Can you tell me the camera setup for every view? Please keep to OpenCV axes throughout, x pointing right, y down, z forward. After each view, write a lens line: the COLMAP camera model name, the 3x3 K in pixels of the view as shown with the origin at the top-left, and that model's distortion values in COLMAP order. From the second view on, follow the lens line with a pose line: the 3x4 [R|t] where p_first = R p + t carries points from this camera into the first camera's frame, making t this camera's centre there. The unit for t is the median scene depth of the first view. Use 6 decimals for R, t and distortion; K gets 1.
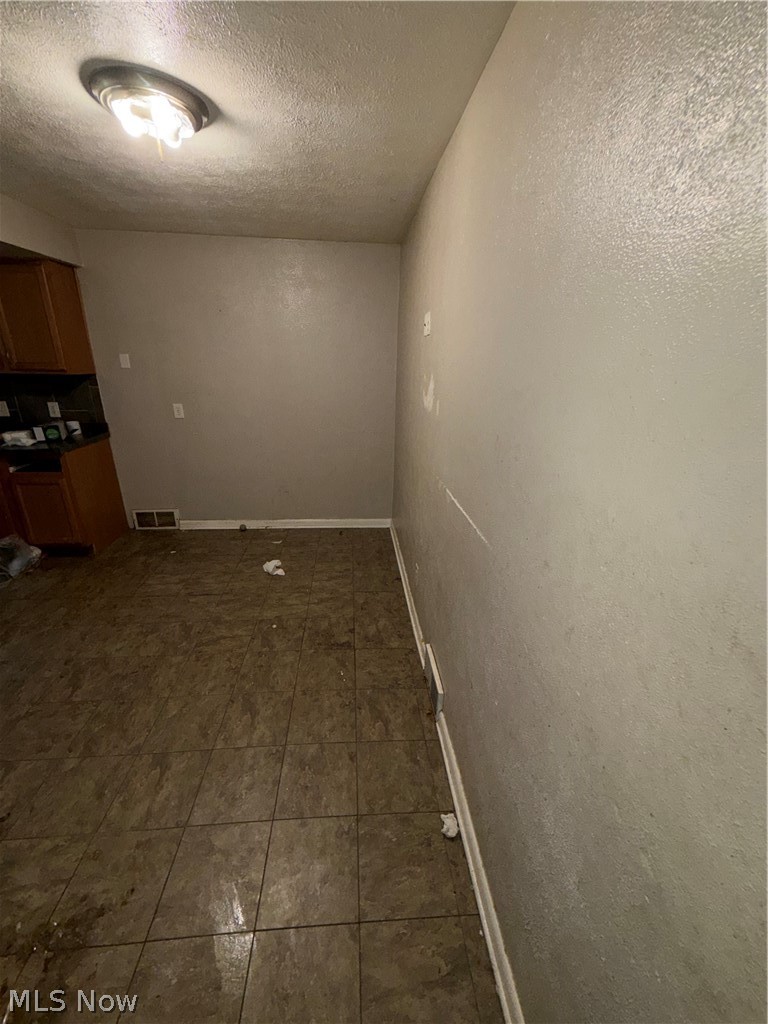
lens RADIAL K [[408.6, 0, 383.6], [0, 408.6, 509.0], [0, 0, 1]] dist [-0.000658, 0.000178]
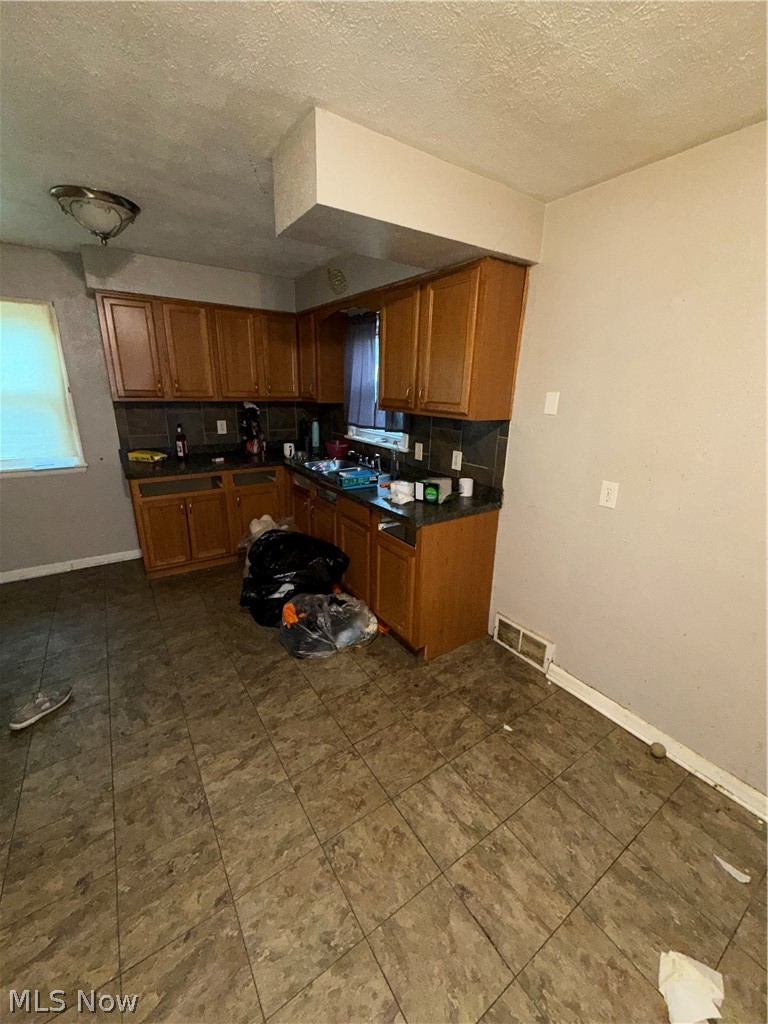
lens RADIAL K [[408.6, 0, 383.6], [0, 408.6, 509.0], [0, 0, 1]] dist [-0.000658, 0.000178]
pose [[0.492056, 0.243142, -0.835920, -0.221276], [-0.313547, 0.945262, 0.090380, -0.205328], [0.812139, 0.217628, 0.541358, 0.542432]]
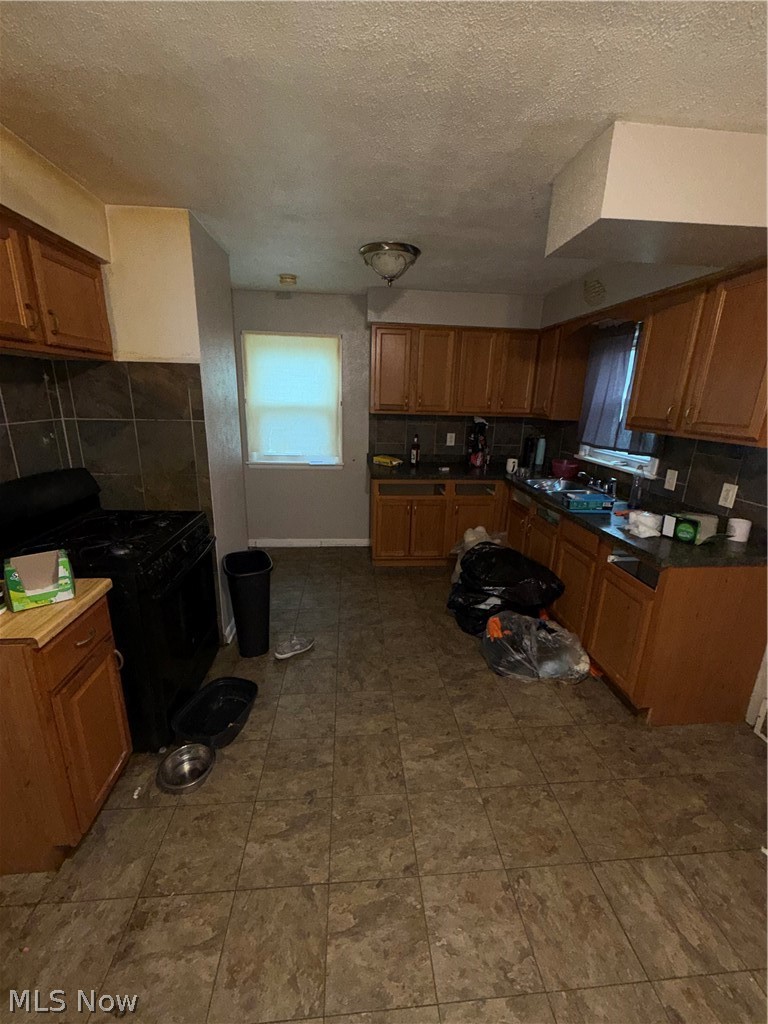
lens RADIAL K [[408.6, 0, 383.6], [0, 408.6, 509.0], [0, 0, 1]] dist [-0.000658, 0.000178]
pose [[0.006600, 0.249192, -0.968432, -0.213547], [-0.371744, 0.899657, 0.228961, -0.192492], [0.928312, 0.358498, 0.098573, 0.505012]]
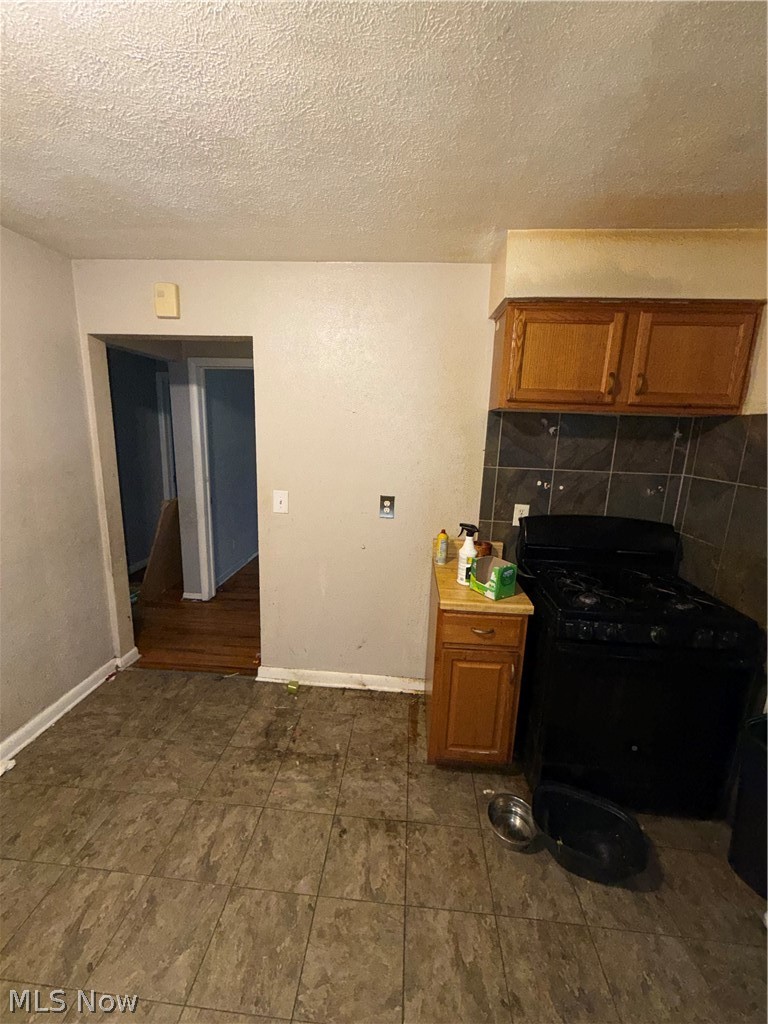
lens RADIAL K [[408.6, 0, 383.6], [0, 408.6, 509.0], [0, 0, 1]] dist [-0.000658, 0.000178]
pose [[-0.986888, -0.084316, 0.137635, -0.541483], [0.000561, 0.850919, 0.525297, -0.284308], [-0.161407, 0.518487, -0.839714, 0.707028]]
